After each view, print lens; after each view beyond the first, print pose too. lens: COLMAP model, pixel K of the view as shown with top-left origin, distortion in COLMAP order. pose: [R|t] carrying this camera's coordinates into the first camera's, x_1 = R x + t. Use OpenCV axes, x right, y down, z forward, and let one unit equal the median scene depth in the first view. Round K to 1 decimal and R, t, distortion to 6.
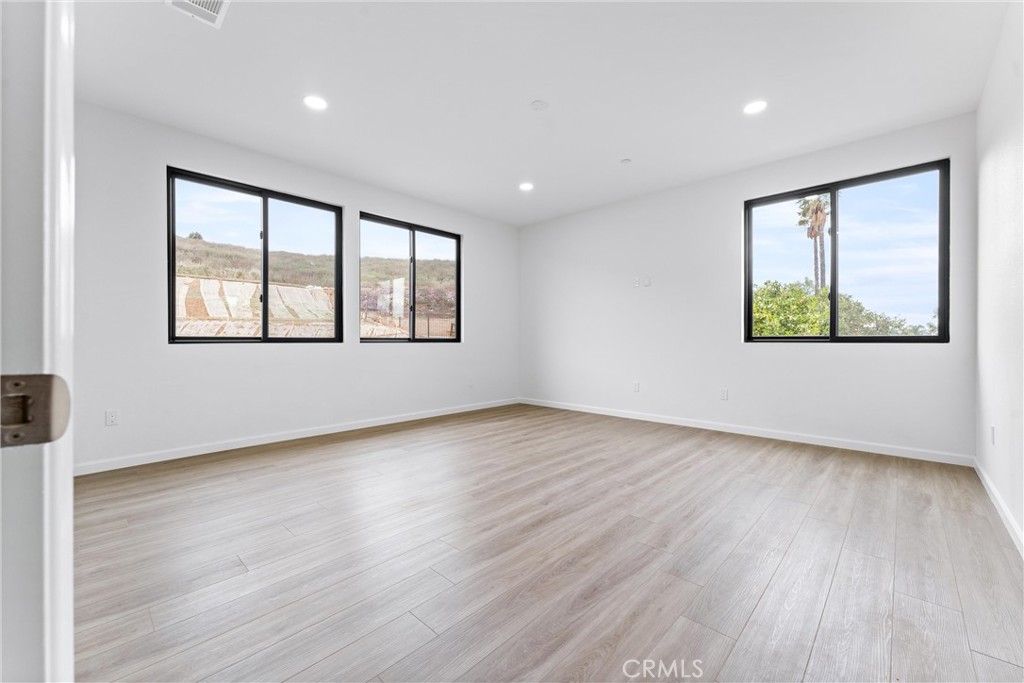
lens RADIAL K [[418.1, 0, 512.0], [0, 418.1, 341.5], [0, 0, 1]] dist [0.001013, 0.000135]
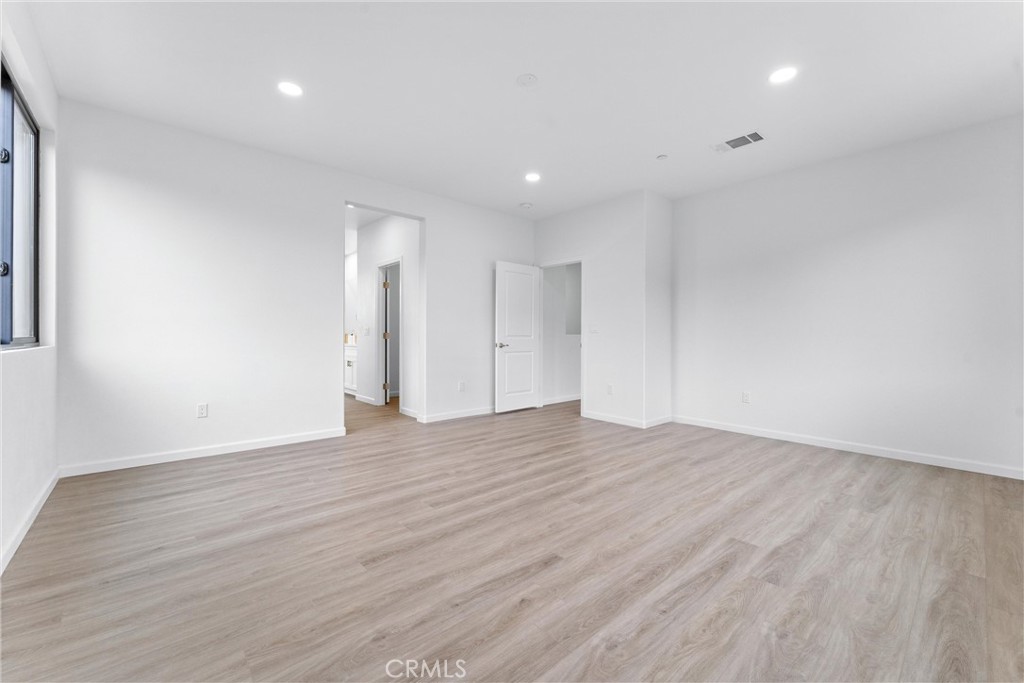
lens RADIAL K [[418.1, 0, 512.0], [0, 418.1, 341.5], [0, 0, 1]] dist [0.001013, 0.000135]
pose [[-0.996030, -0.004576, 0.088898, 0.011869], [-0.002805, 0.999795, 0.020038, -0.027194], [-0.088972, 0.019709, -0.995839, 1.775477]]
